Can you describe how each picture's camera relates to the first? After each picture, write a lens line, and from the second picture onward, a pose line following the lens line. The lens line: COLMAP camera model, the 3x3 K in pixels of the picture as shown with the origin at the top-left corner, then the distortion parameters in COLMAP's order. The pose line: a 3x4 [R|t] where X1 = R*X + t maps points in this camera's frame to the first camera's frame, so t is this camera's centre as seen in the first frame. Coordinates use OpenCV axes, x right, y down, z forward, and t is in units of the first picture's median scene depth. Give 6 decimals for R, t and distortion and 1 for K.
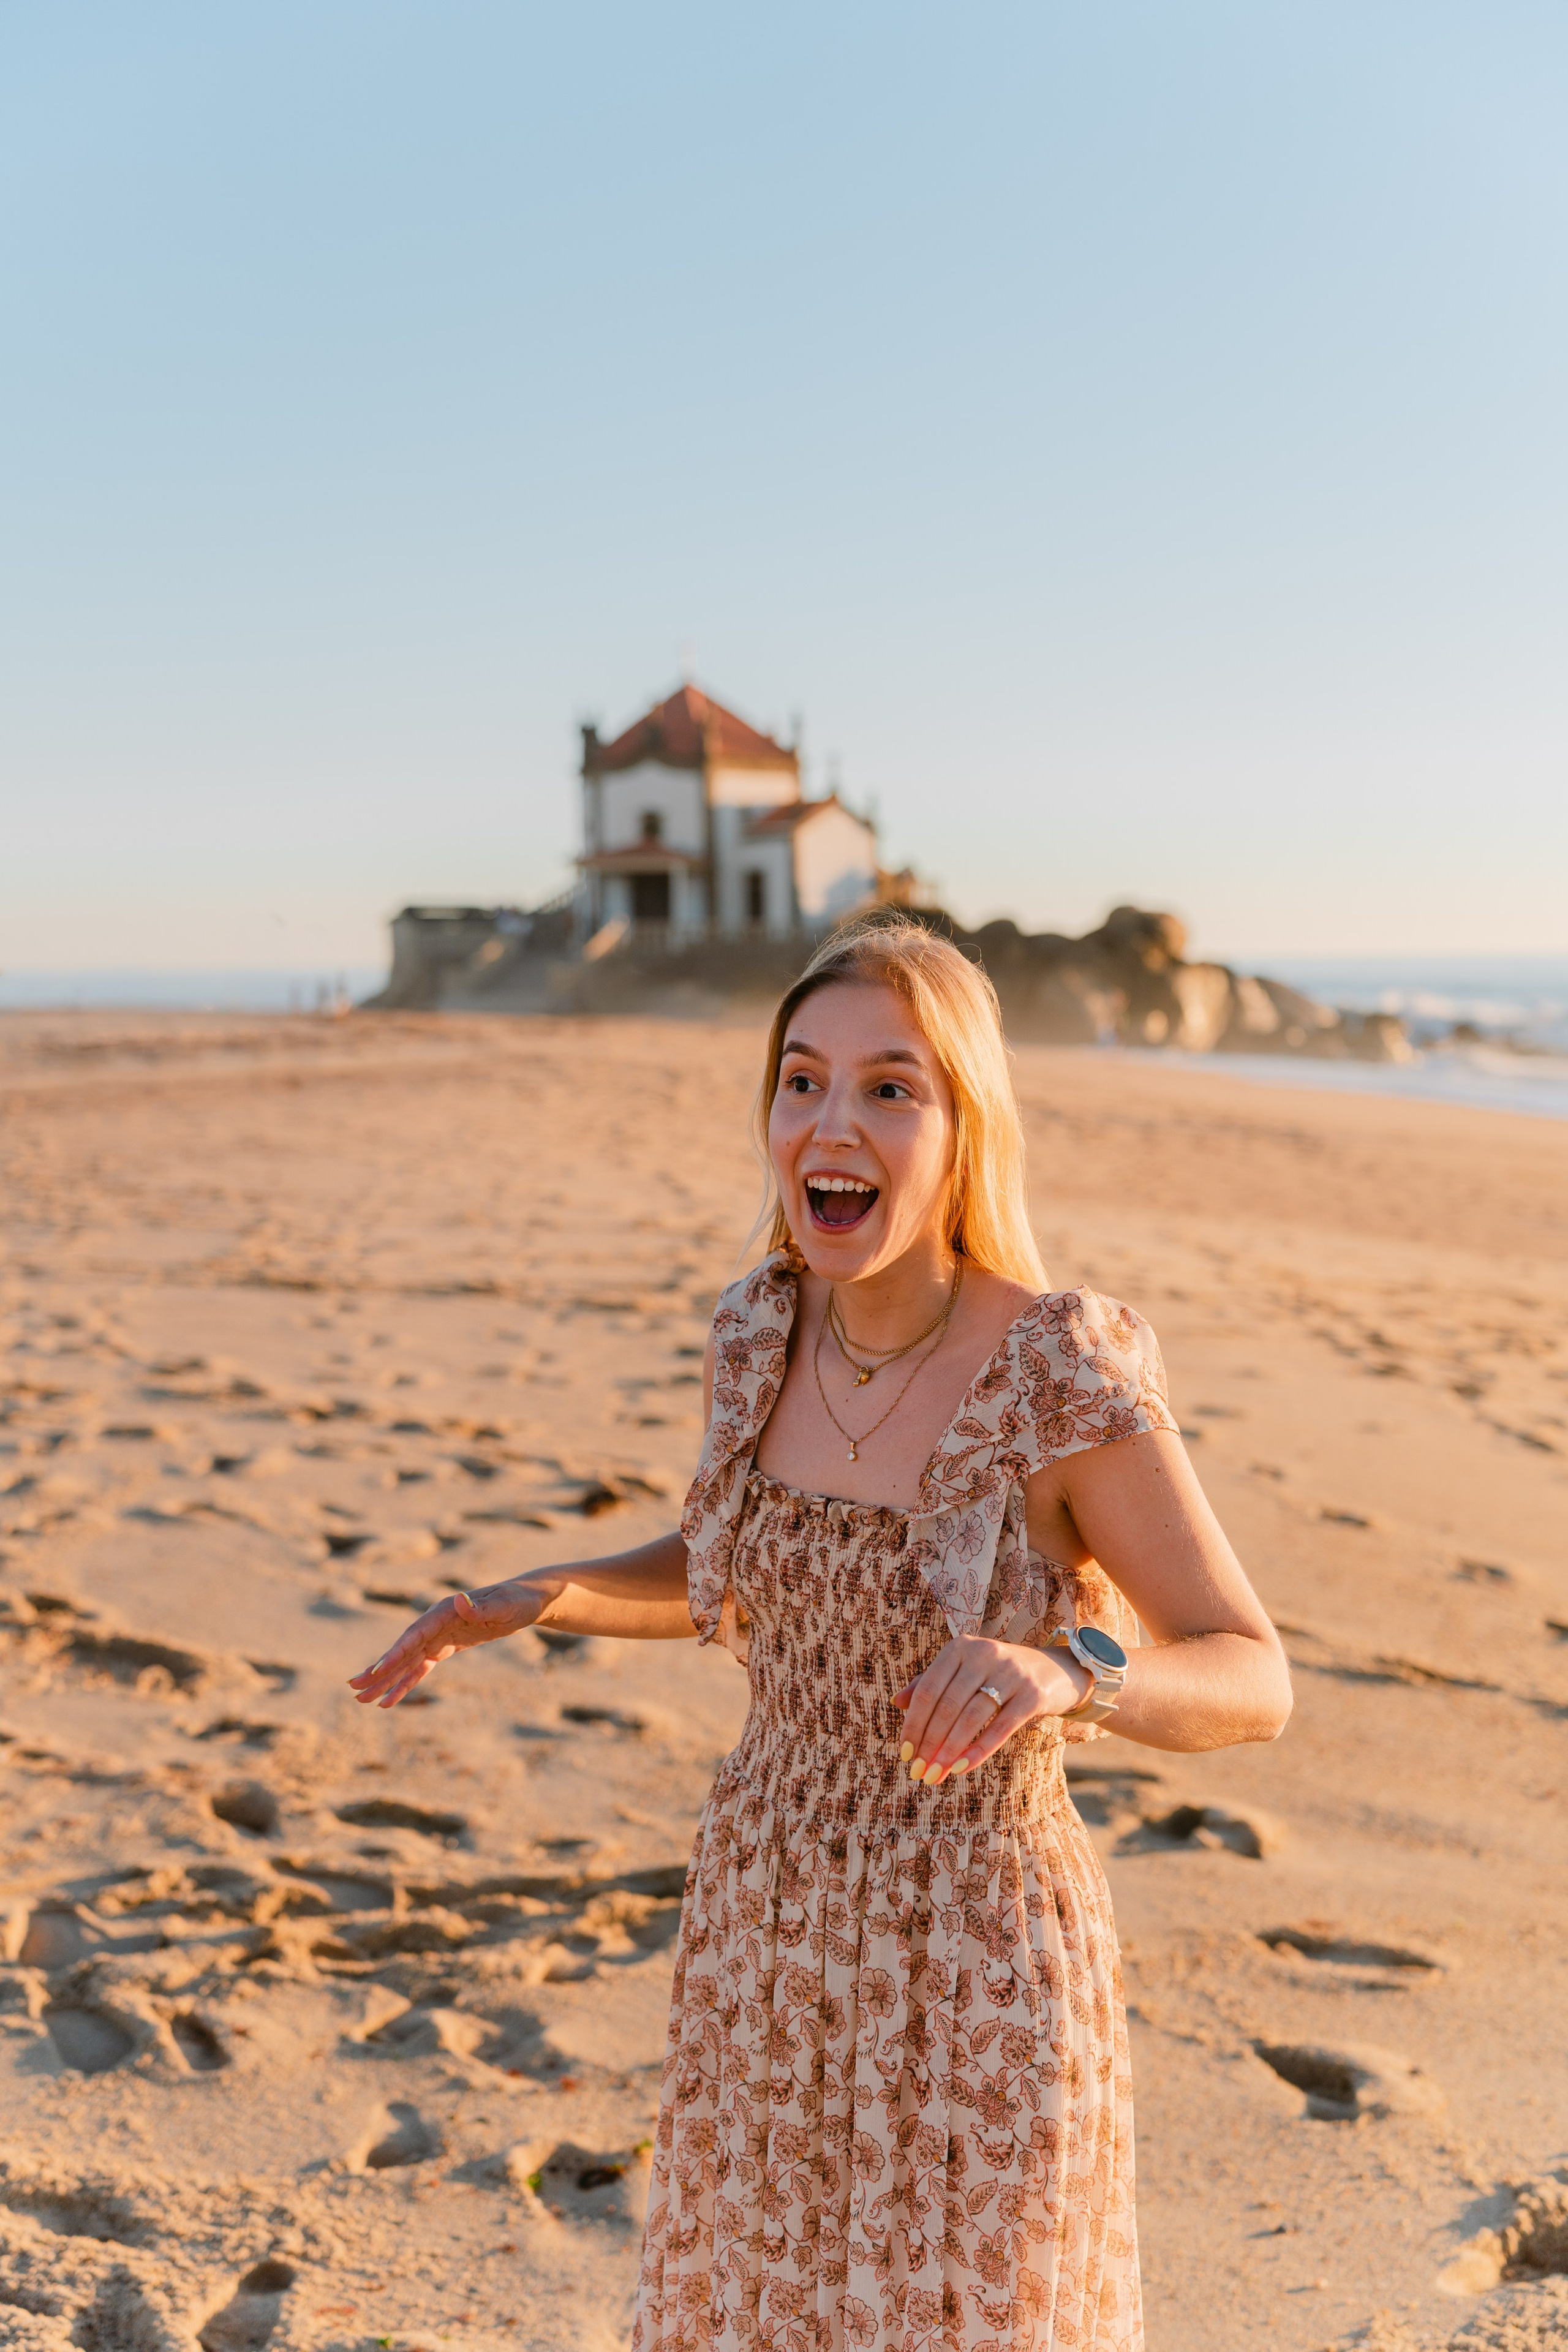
lens RADIAL K [[2743.7, 0, 784.0], [0, 2743.7, 1176.0], [0, 0, 1]] dist [0.001493, 0.004401]
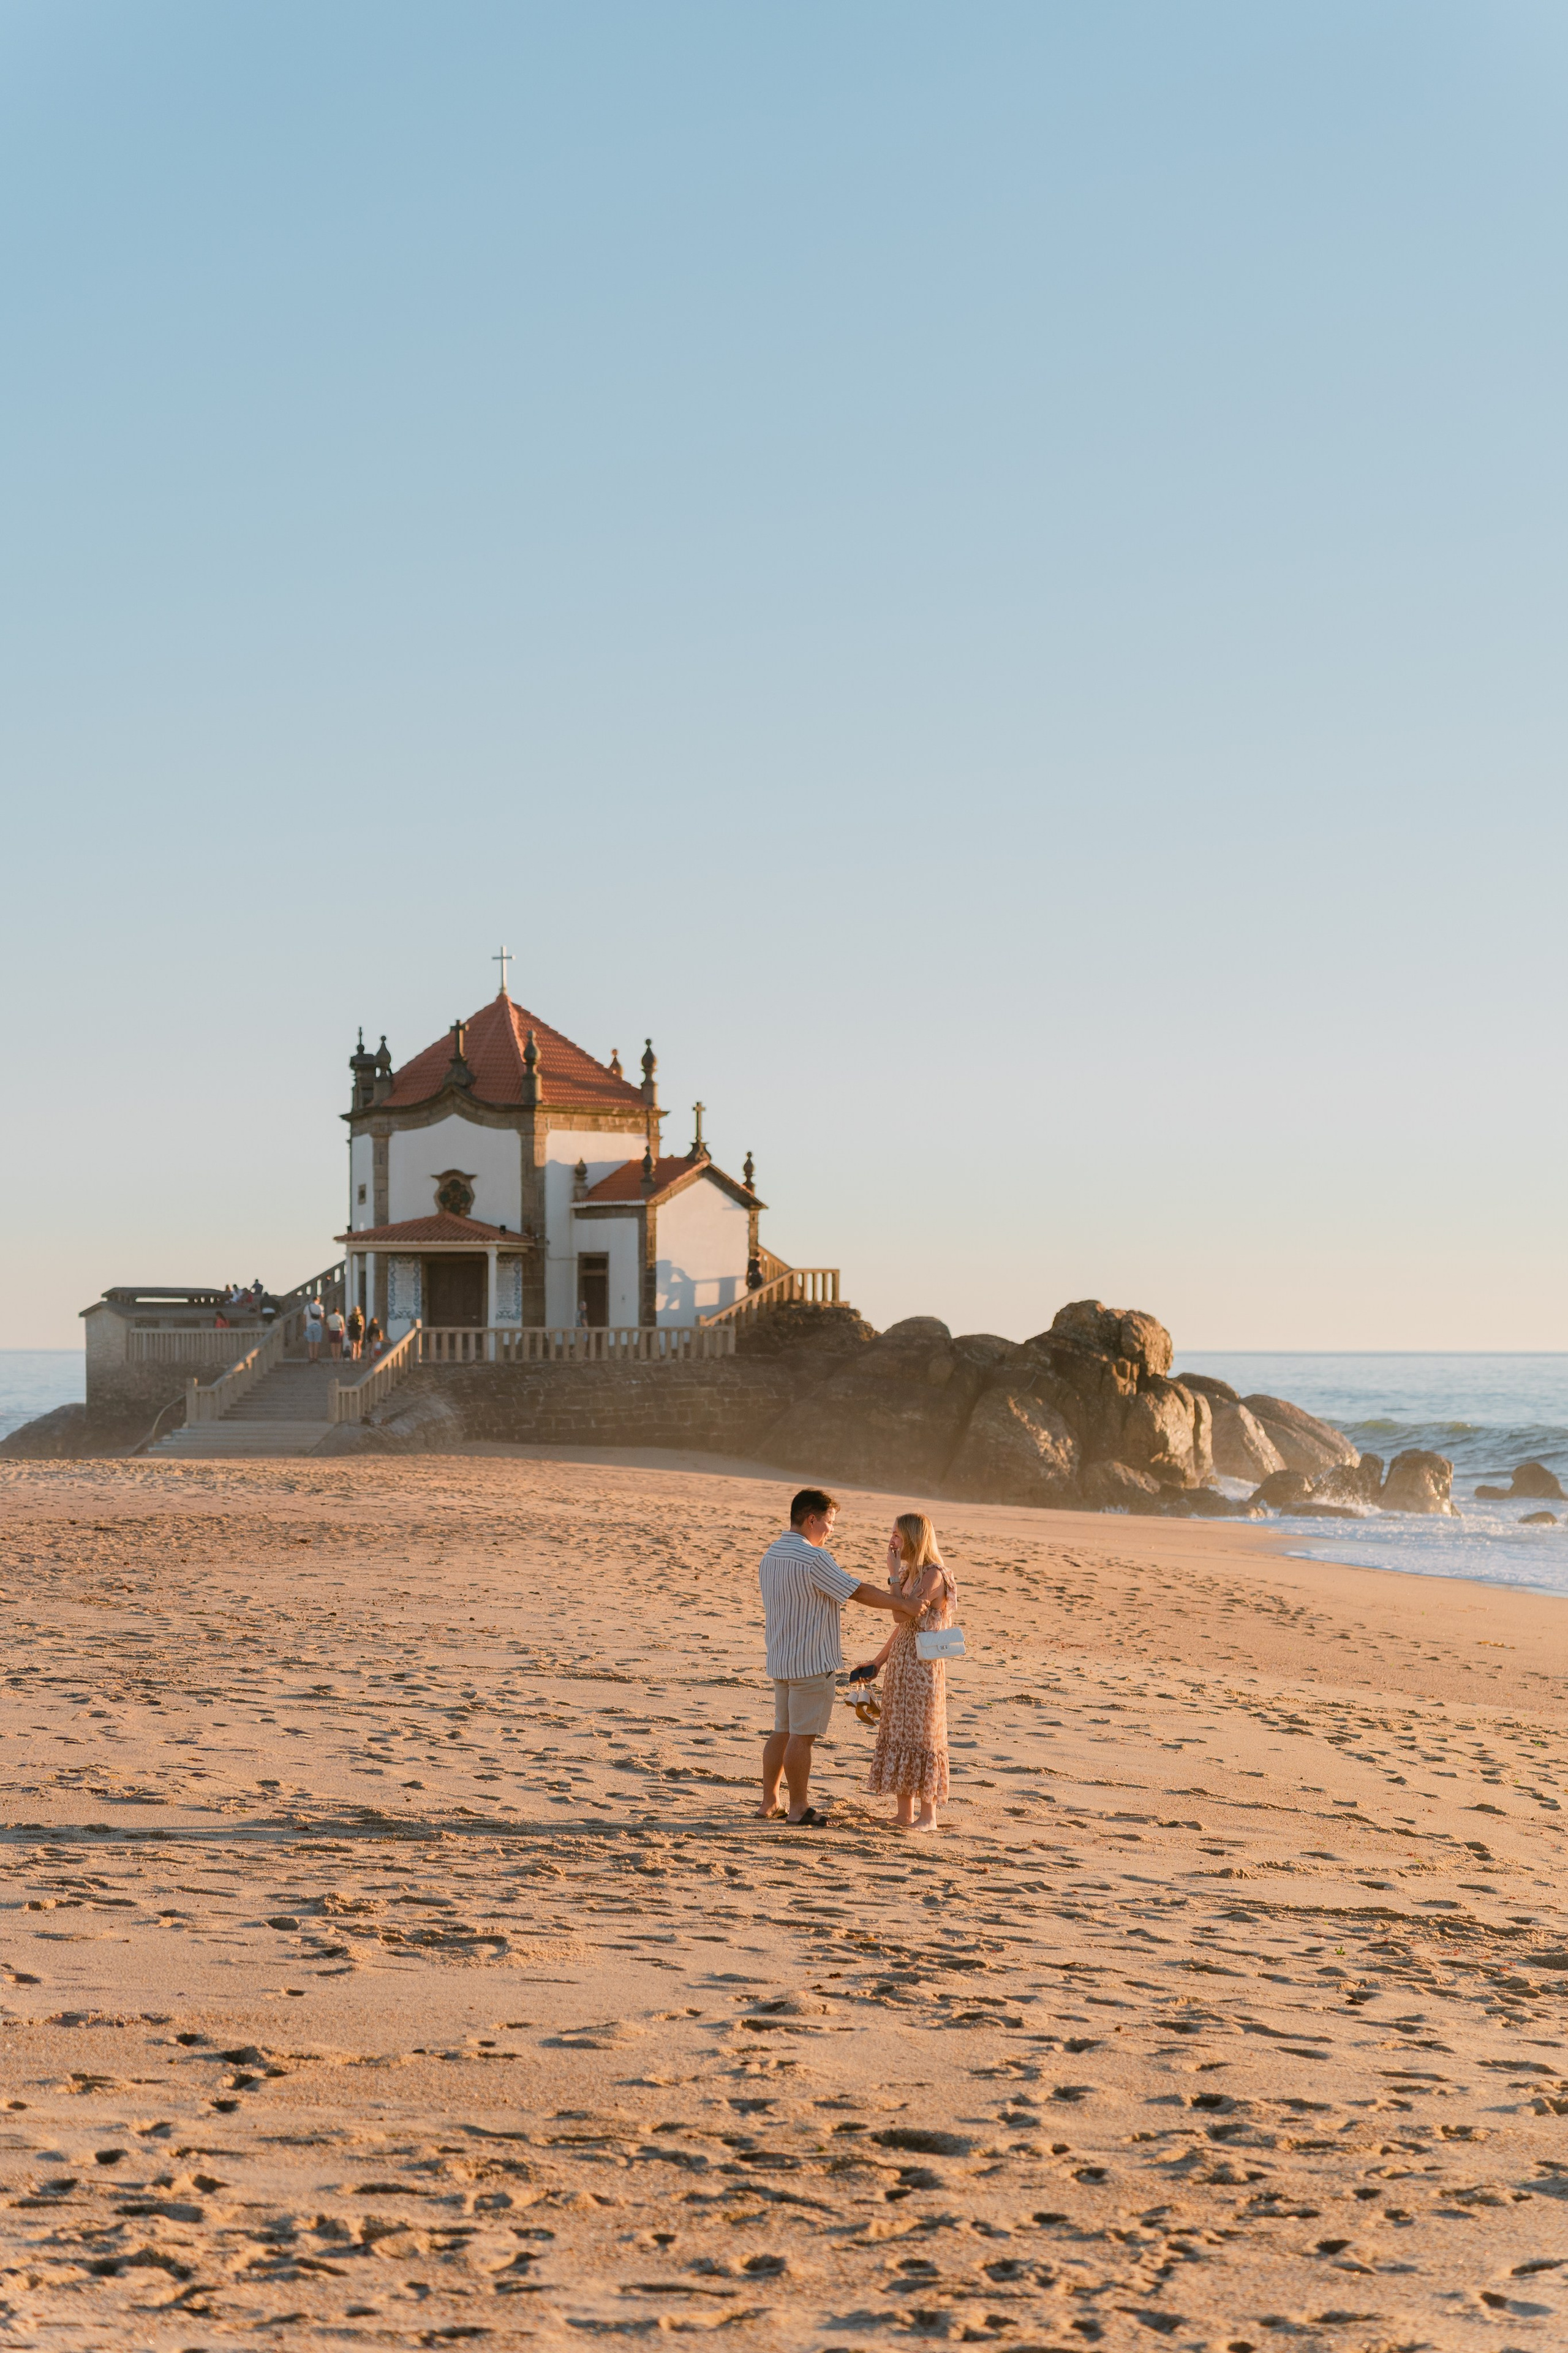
lens RADIAL K [[4252.9, 0, 784.0], [0, 4252.9, 1176.5], [0, 0, 1]] dist [-0.015775, 0.083223]
pose [[0.998347, 0.014911, 0.055507, -0.023879], [-0.008246, 0.992930, -0.118415, 0.004595], [-0.056880, 0.117762, 0.991411, -0.159642]]
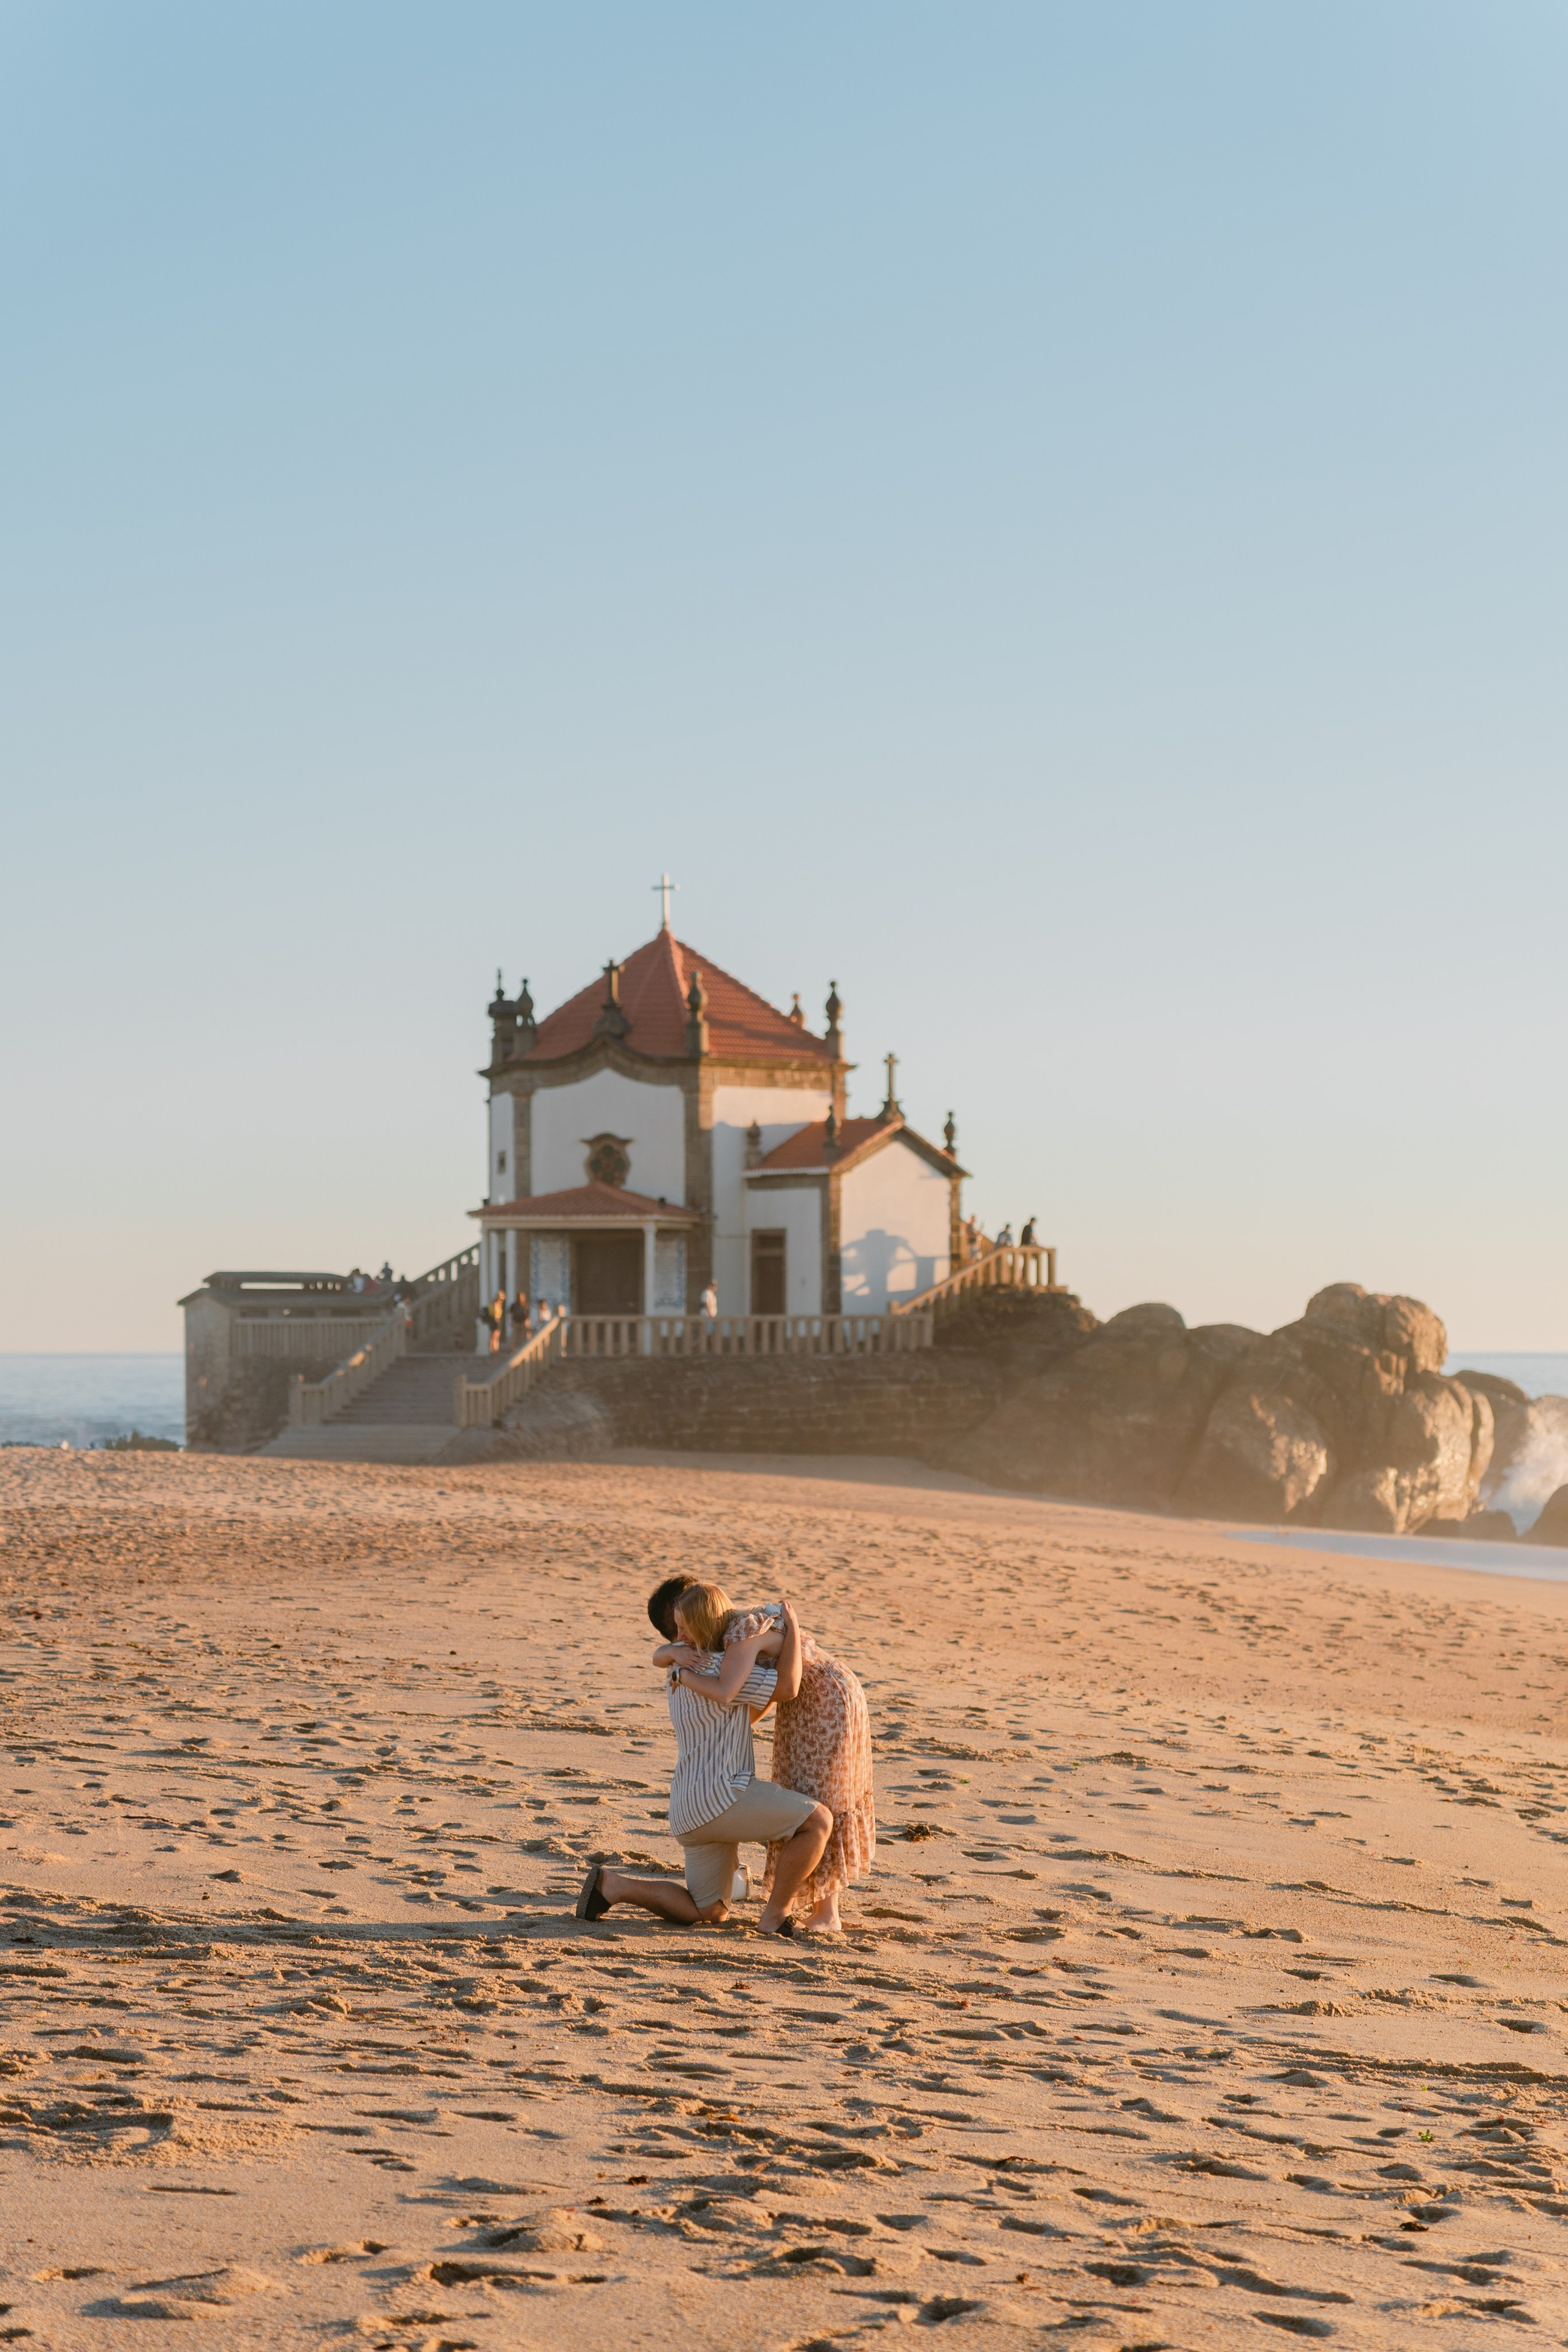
lens RADIAL K [[4812.9, 0, 817.2], [0, 4812.9, 1173.2], [0, 0, 1]] dist [0.028951, -0.076205]
pose [[0.999878, 0.011844, 0.010218, -0.011006], [-0.010597, 0.993376, -0.114420, 0.004154], [-0.011505, 0.114298, 0.993380, -0.125073]]
